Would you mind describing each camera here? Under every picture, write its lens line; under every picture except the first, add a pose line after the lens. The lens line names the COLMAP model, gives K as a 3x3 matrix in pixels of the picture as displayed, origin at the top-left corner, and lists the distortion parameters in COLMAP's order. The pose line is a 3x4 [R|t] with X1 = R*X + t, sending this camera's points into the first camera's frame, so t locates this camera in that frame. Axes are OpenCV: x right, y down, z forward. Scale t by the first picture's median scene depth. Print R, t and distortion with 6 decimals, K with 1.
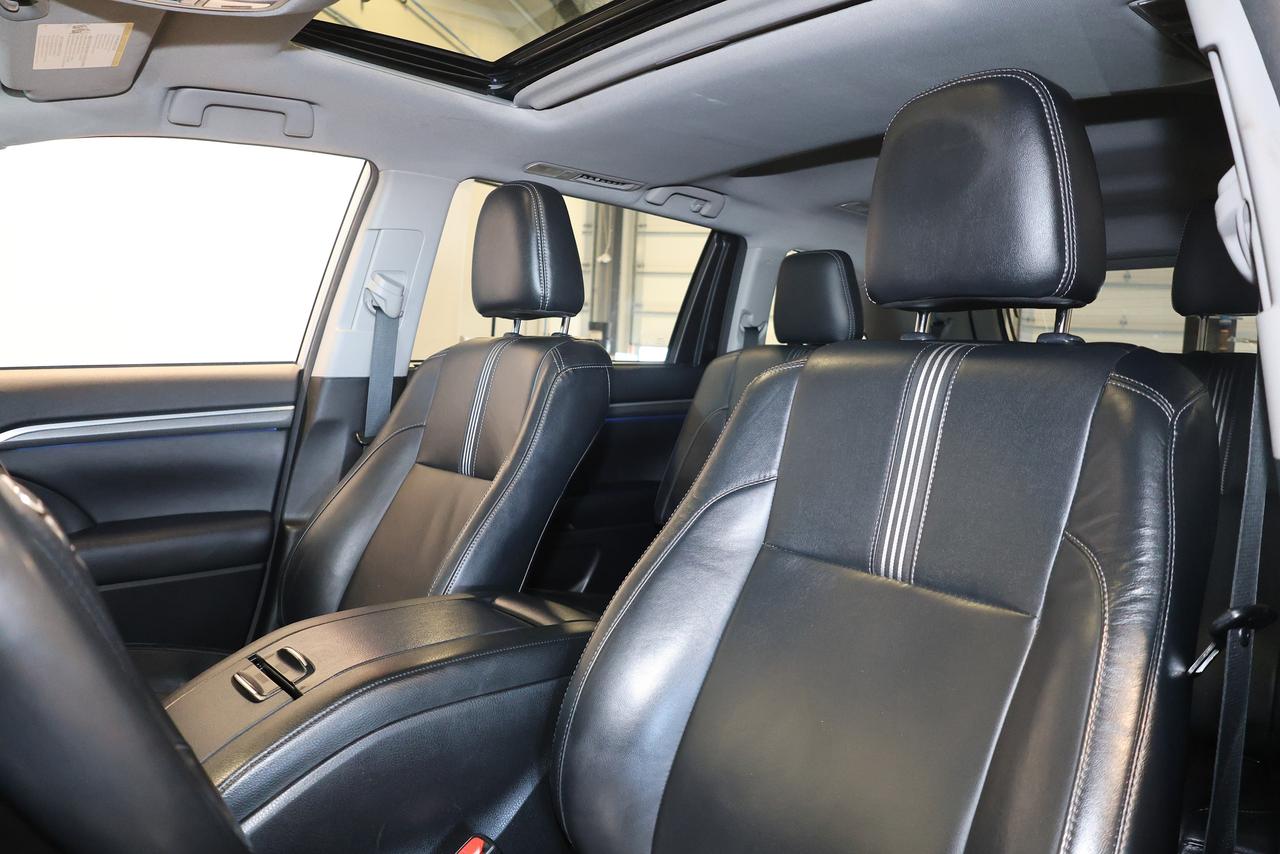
lens RADIAL K [[887.0, 0, 640.6], [0, 887.0, 425.9], [0, 0, 1]] dist [-0.014010, 0.014043]
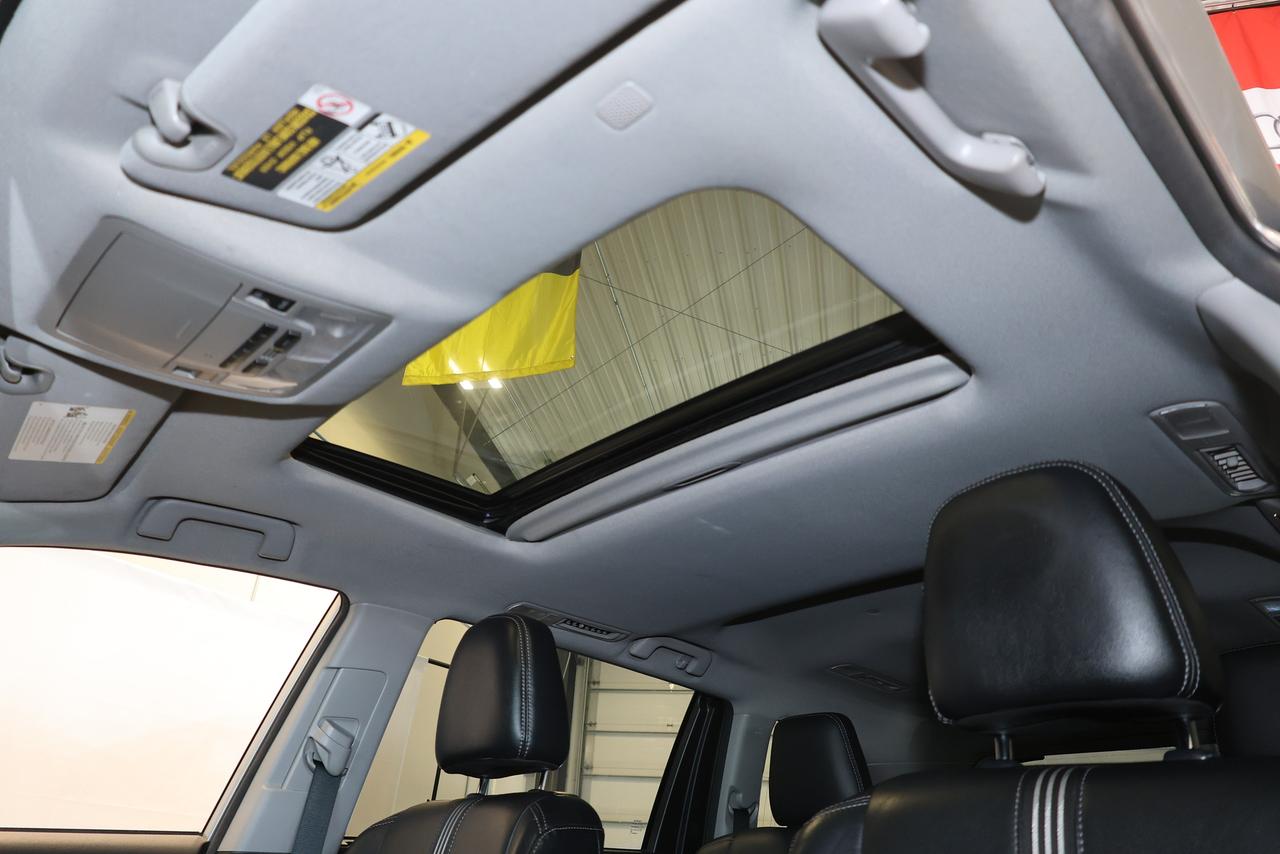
lens RADIAL K [[887.0, 0, 644.6], [0, 887.0, 424.7], [0, 0, 1]] dist [-0.014010, 0.014043]
pose [[0.997987, 0.037128, 0.051408, -0.040586], [-0.004664, 0.851458, -0.524401, 0.034741], [-0.063242, 0.523106, 0.849918, 0.090330]]
